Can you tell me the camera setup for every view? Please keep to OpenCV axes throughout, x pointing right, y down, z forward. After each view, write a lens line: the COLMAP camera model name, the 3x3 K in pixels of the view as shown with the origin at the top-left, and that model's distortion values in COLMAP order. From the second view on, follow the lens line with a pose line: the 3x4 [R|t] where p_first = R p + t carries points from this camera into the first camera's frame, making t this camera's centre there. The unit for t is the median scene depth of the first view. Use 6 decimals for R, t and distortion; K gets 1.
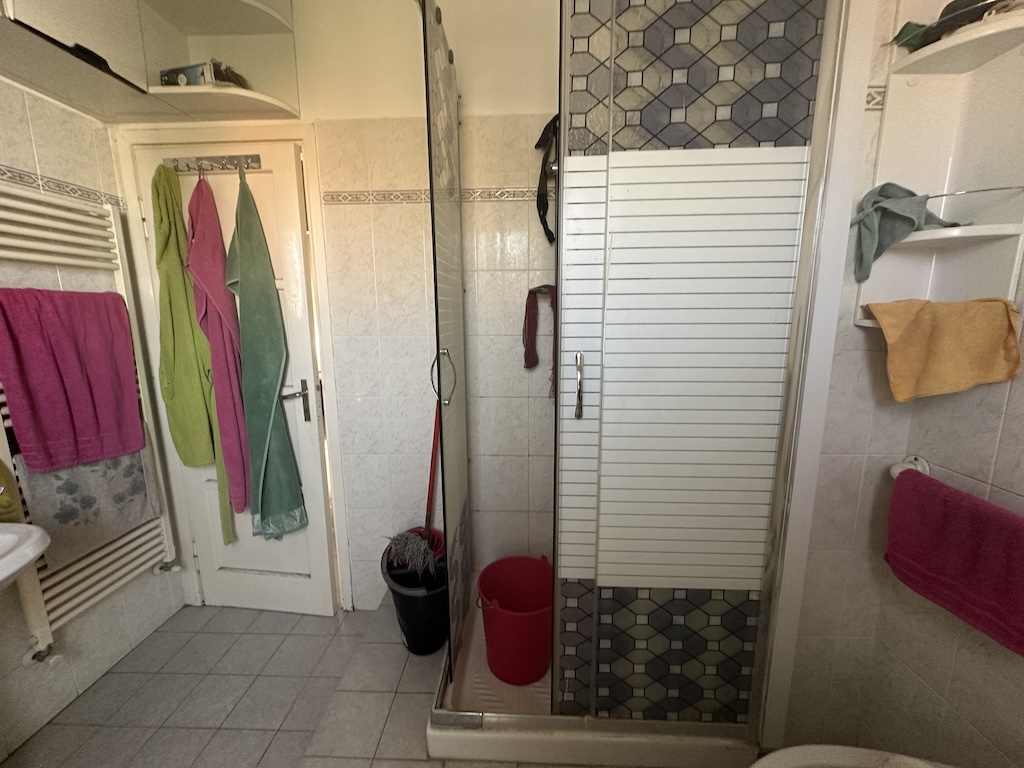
lens RADIAL K [[406.9, 0, 513.0], [0, 406.9, 384.7], [0, 0, 1]] dist [-0.002029, 0.000117]
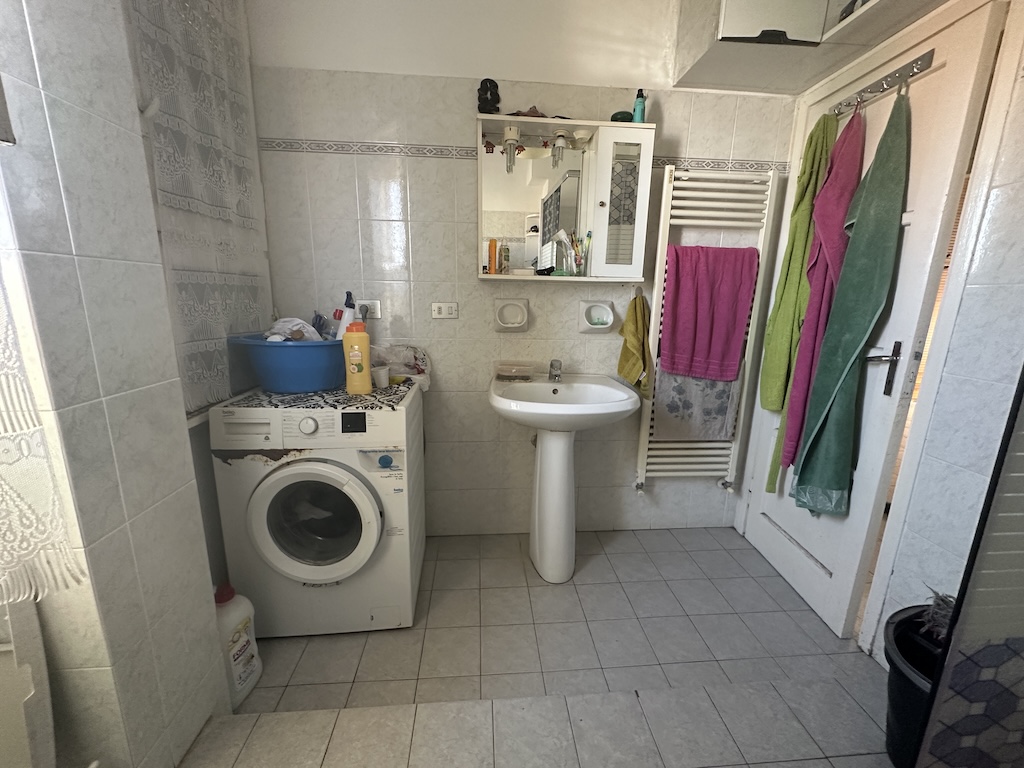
lens RADIAL K [[406.9, 0, 513.2], [0, 406.9, 381.6], [0, 0, 1]] dist [-0.002029, 0.000117]
pose [[0.121559, 0.220453, -0.967793, 0.171136], [-0.191967, 0.961837, 0.194984, 0.053057], [0.973844, 0.162082, 0.159240, 0.179516]]
